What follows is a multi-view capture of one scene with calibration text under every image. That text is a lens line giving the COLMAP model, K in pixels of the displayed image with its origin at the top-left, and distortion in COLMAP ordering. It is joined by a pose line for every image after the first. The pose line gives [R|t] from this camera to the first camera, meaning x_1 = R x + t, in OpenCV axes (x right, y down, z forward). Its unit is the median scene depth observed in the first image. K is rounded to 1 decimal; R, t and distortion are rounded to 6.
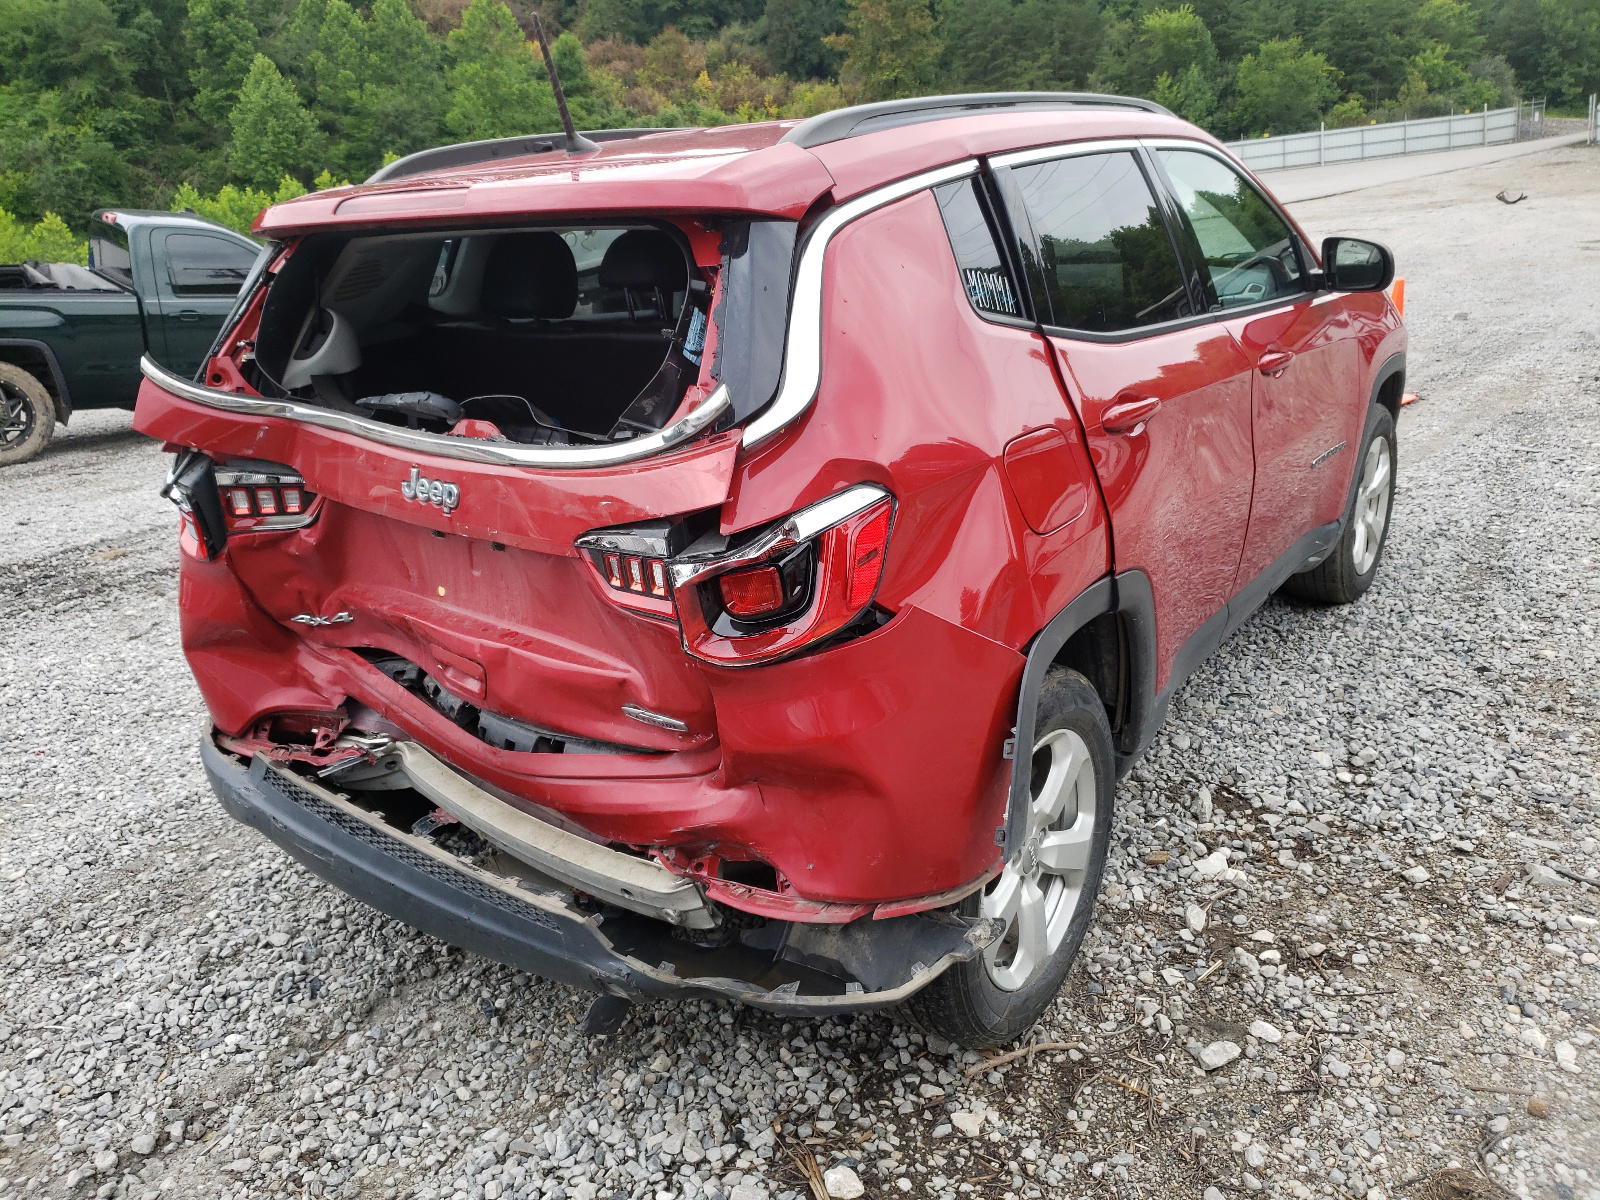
lens RADIAL K [[1304.3, 0, 798.2], [0, 1304.3, 513.6], [0, 0, 1]] dist [-0.008884, 0.049952]
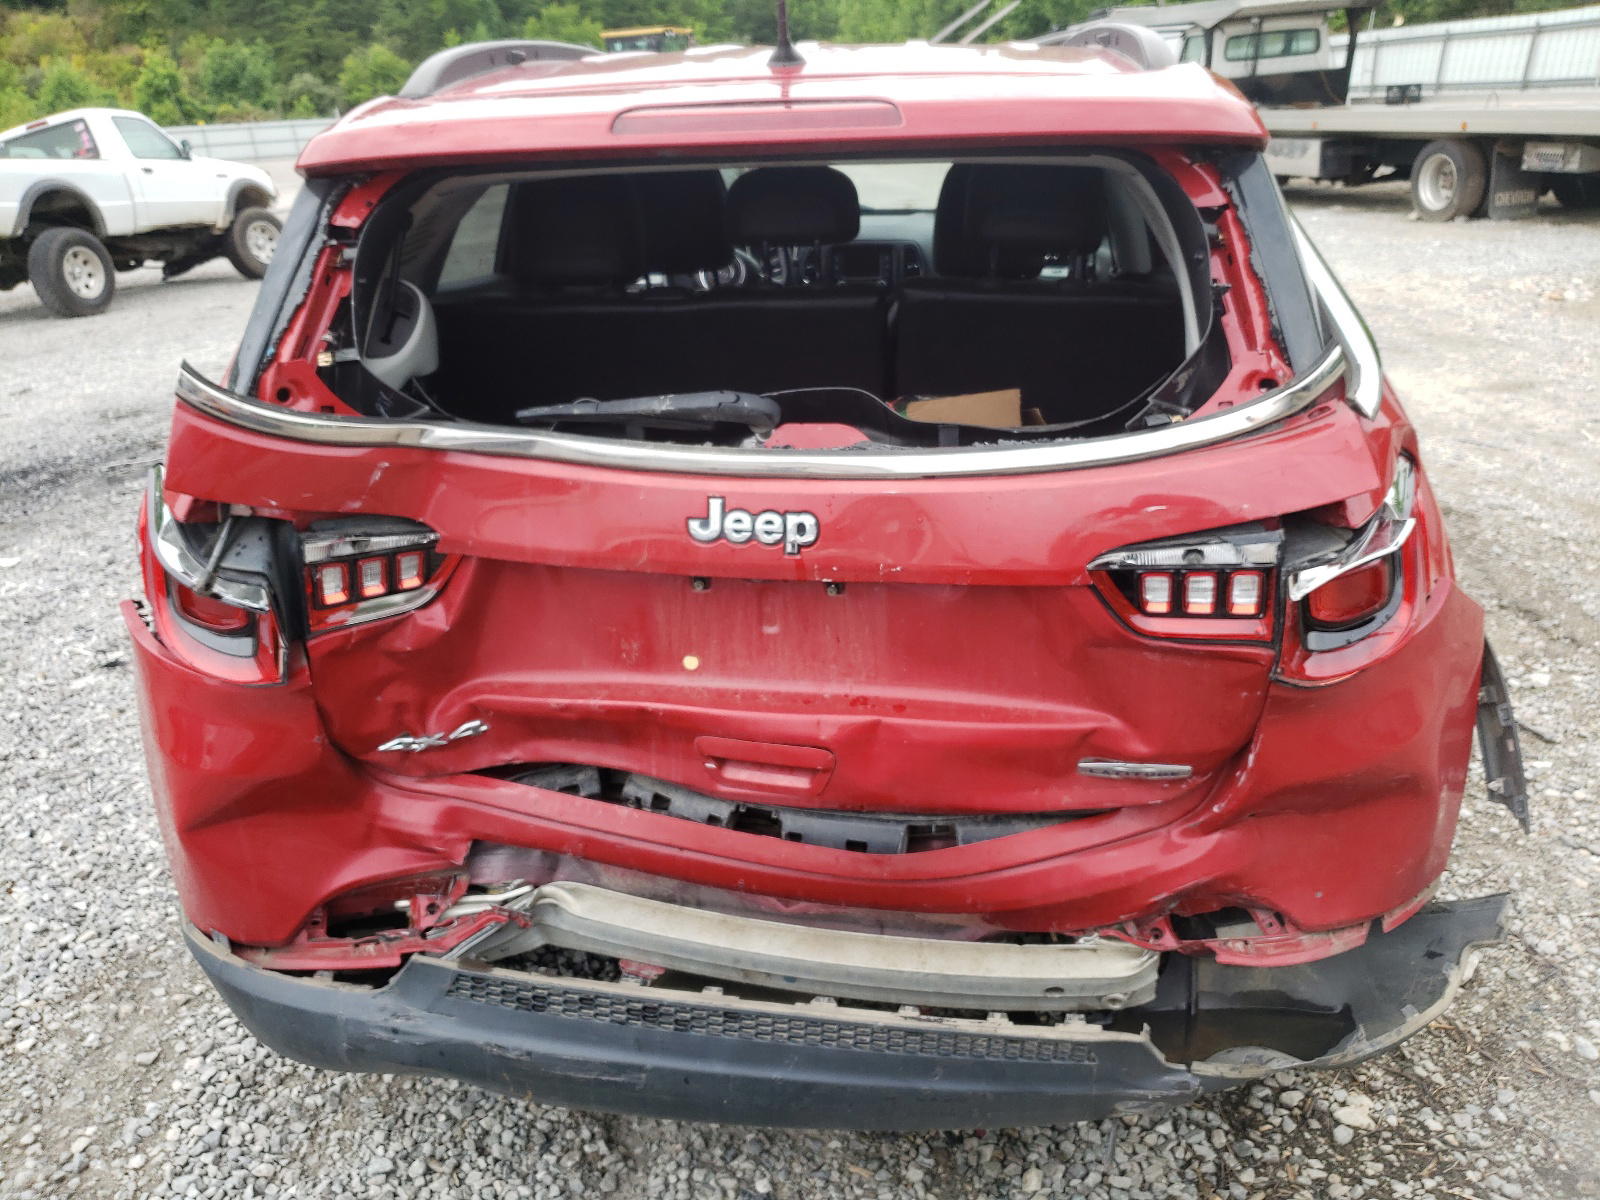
lens RADIAL K [[1304.3, 0, 798.2], [0, 1304.3, 513.6], [0, 0, 1]] dist [-0.008884, 0.049952]
pose [[0.852294, -0.121240, 0.508819, -0.574638], [0.107291, 0.992604, 0.056797, -0.057292], [-0.511941, 0.006184, 0.858998, 0.346727]]
